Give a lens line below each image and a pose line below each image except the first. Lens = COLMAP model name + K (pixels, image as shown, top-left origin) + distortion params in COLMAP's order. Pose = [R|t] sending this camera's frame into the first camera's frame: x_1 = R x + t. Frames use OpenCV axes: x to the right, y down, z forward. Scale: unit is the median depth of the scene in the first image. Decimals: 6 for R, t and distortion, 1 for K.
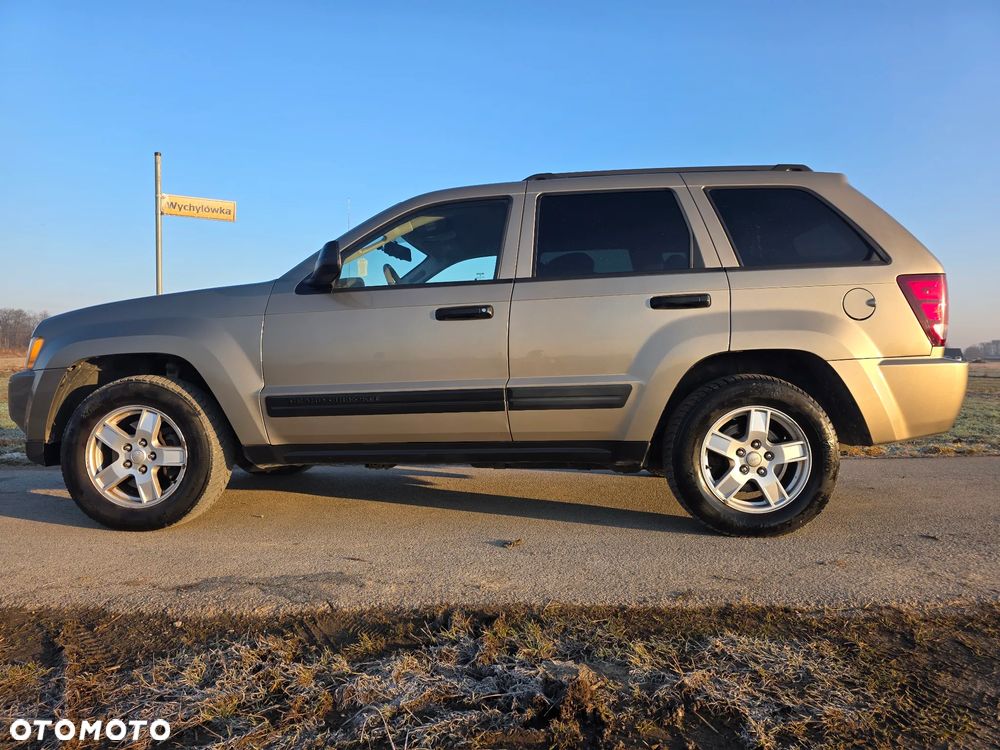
lens RADIAL K [[664.3, 0, 500.7], [0, 664.3, 376.8], [0, 0, 1]] dist [0.055737, -0.046637]
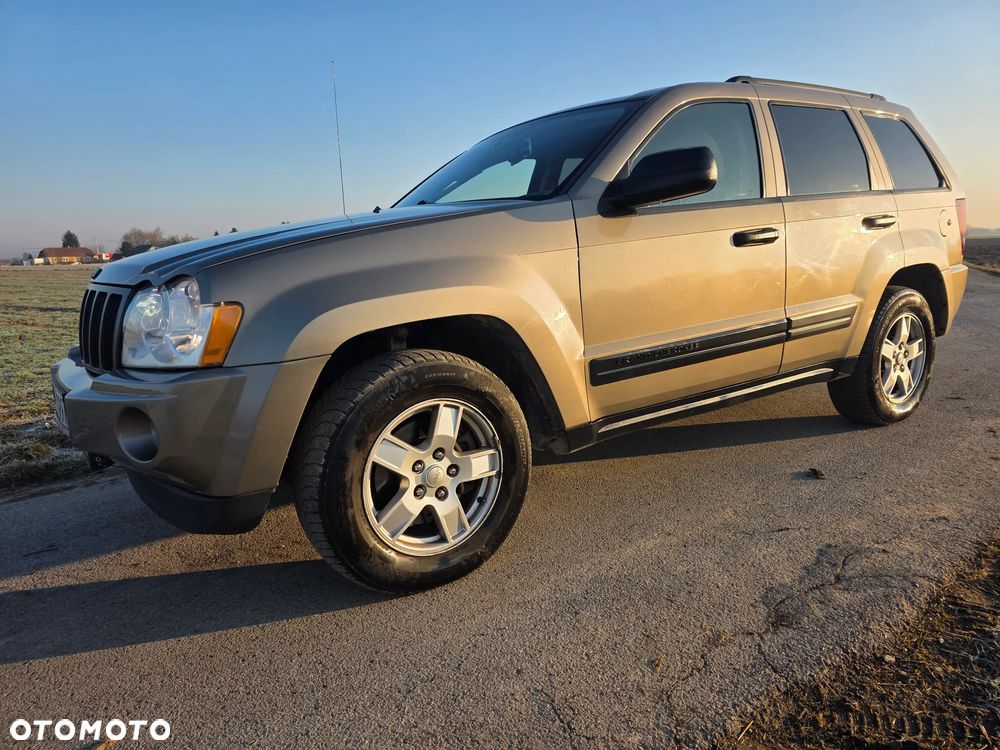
lens RADIAL K [[668.8, 0, 499.9], [0, 668.8, 384.4], [0, 0, 1]] dist [0.056046, -0.046656]
pose [[0.786482, -0.150490, 0.598998, -0.901905], [0.053725, 0.982854, 0.176387, -0.082202], [-0.615271, -0.106544, 0.781082, 0.491091]]
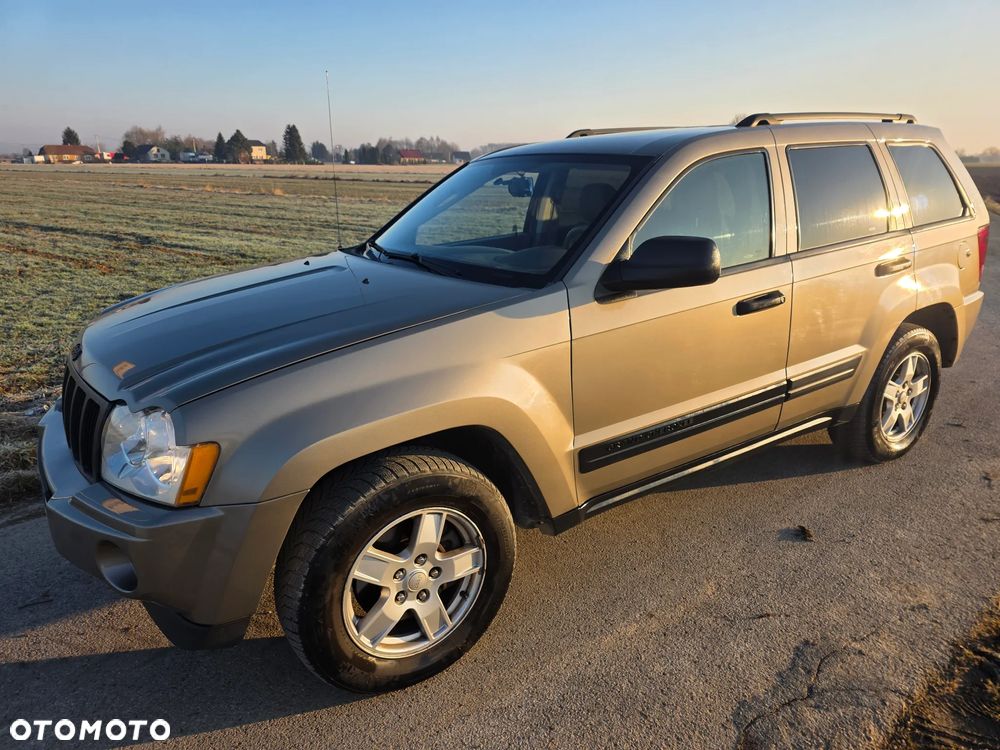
lens RADIAL K [[672.9, 0, 500.9], [0, 672.9, 377.2], [0, 0, 1]] dist [0.045457, -0.037485]
pose [[0.797292, -0.190978, 0.572584, -0.846816], [0.024203, 0.957978, 0.285819, -0.265035], [-0.603108, -0.214023, 0.768411, 0.517439]]
